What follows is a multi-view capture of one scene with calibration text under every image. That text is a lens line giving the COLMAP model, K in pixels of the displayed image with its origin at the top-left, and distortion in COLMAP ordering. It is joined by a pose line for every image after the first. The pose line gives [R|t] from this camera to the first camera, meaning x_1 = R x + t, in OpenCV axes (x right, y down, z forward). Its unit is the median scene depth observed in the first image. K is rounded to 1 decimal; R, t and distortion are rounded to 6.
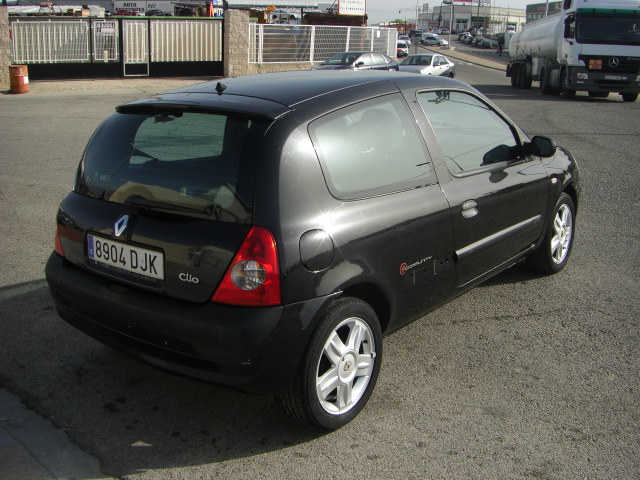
lens RADIAL K [[714.5, 0, 323.7], [0, 714.5, 241.4], [0, 0, 1]] dist [-0.144419, 0.000000]
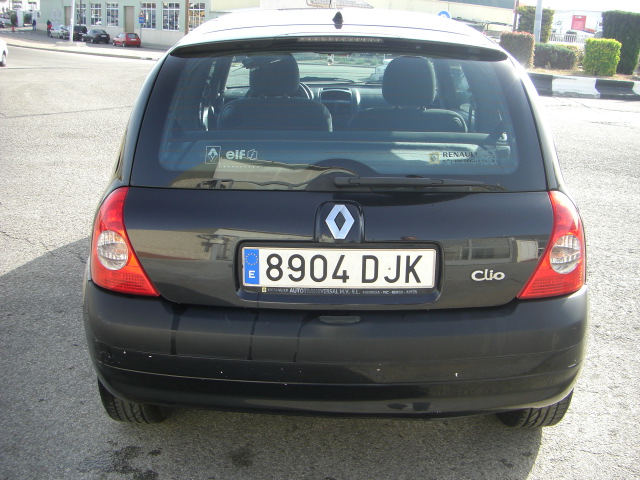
lens RADIAL K [[714.5, 0, 318.1], [0, 714.5, 237.7], [0, 0, 1]] dist [-0.144419, 0.000000]
pose [[0.791359, -0.158901, 0.590341, -0.689548], [0.143351, 0.986940, 0.073489, -0.058553], [-0.594308, 0.026469, 0.803802, 0.492077]]
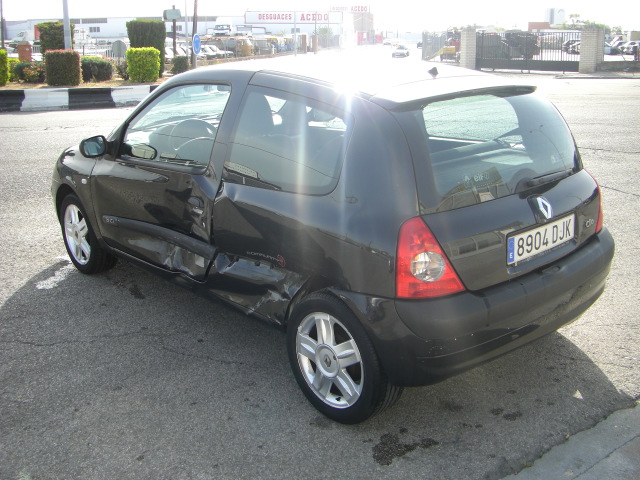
lens RADIAL K [[714.5, 0, 321.0], [0, 714.5, 240.4], [0, 0, 1]] dist [-0.144419, 0.000000]
pose [[0.177978, -0.278883, 0.943689, -1.295533], [0.283414, 0.932891, 0.222241, -0.289839], [-0.942338, 0.227901, 0.245073, 1.067144]]
